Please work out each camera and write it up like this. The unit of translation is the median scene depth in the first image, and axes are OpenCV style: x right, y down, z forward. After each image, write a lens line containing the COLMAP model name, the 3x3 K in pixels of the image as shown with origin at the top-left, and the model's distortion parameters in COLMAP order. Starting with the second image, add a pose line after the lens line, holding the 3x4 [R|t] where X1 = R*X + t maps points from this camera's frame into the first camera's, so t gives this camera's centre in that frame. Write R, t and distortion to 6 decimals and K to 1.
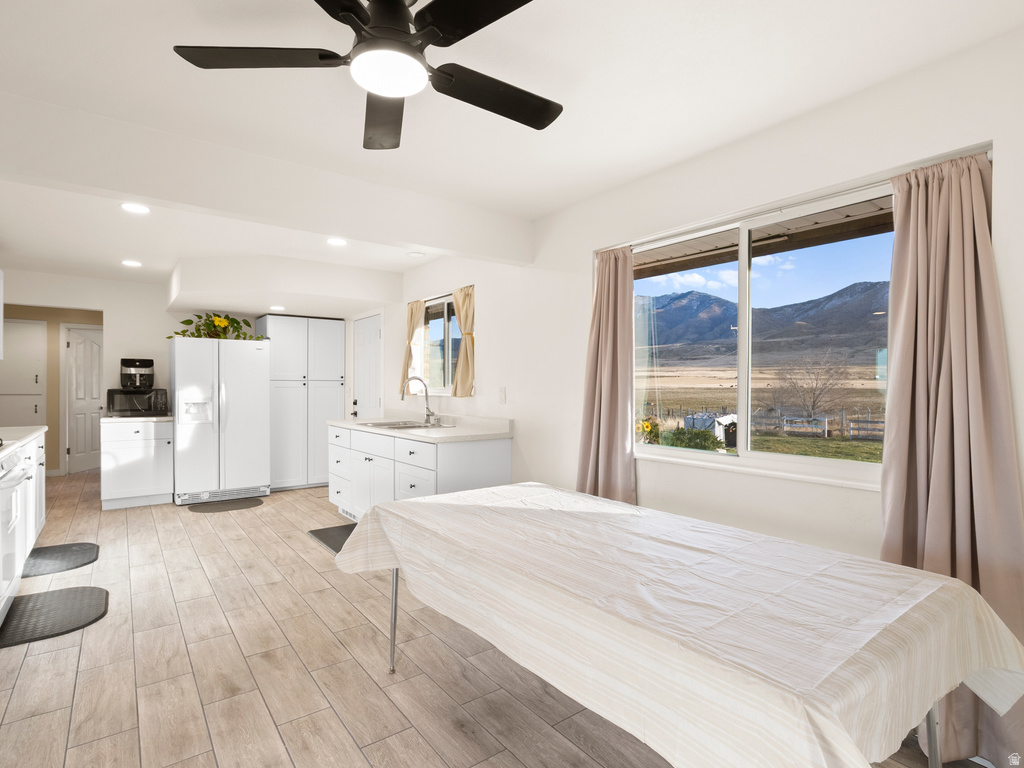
lens RADIAL K [[528.3, 0, 512.0], [0, 528.3, 384.0], [0, 0, 1]] dist [-0.000385, 0.000218]
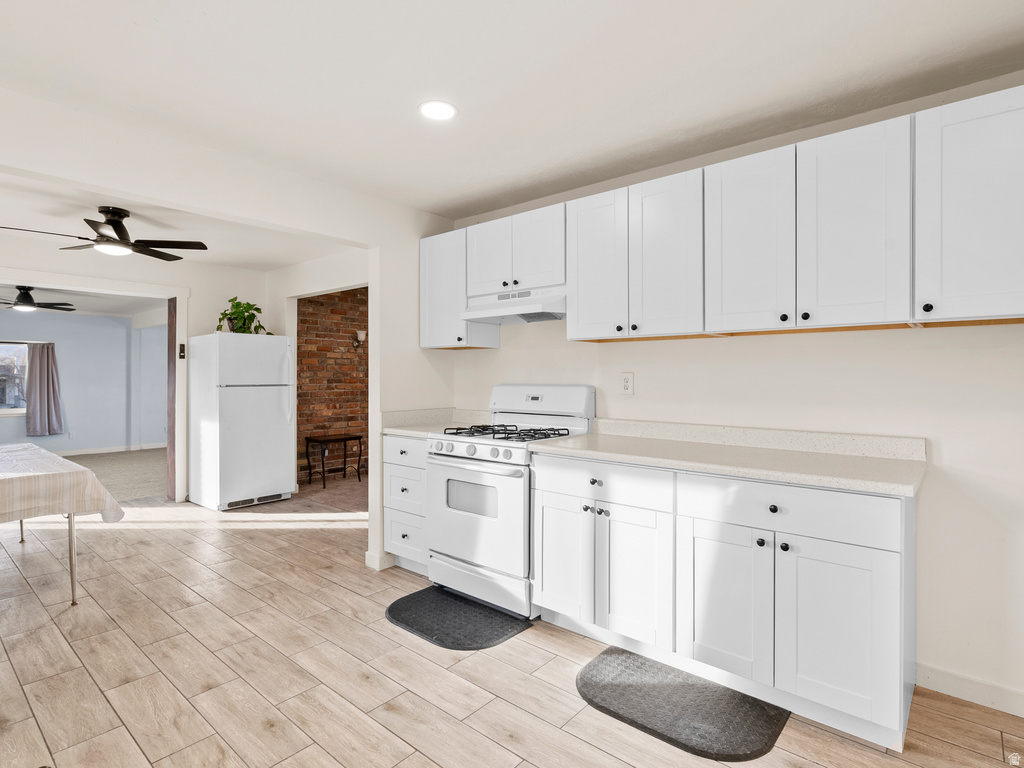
lens RADIAL K [[528.3, 0, 512.0], [0, 528.3, 384.0], [0, 0, 1]] dist [-0.000385, 0.000218]
pose [[-0.974601, -0.000347, -0.223947, -0.741108], [-0.002112, 0.999969, 0.007642, 0.005340], [0.223938, 0.007921, -0.974571, 1.891401]]
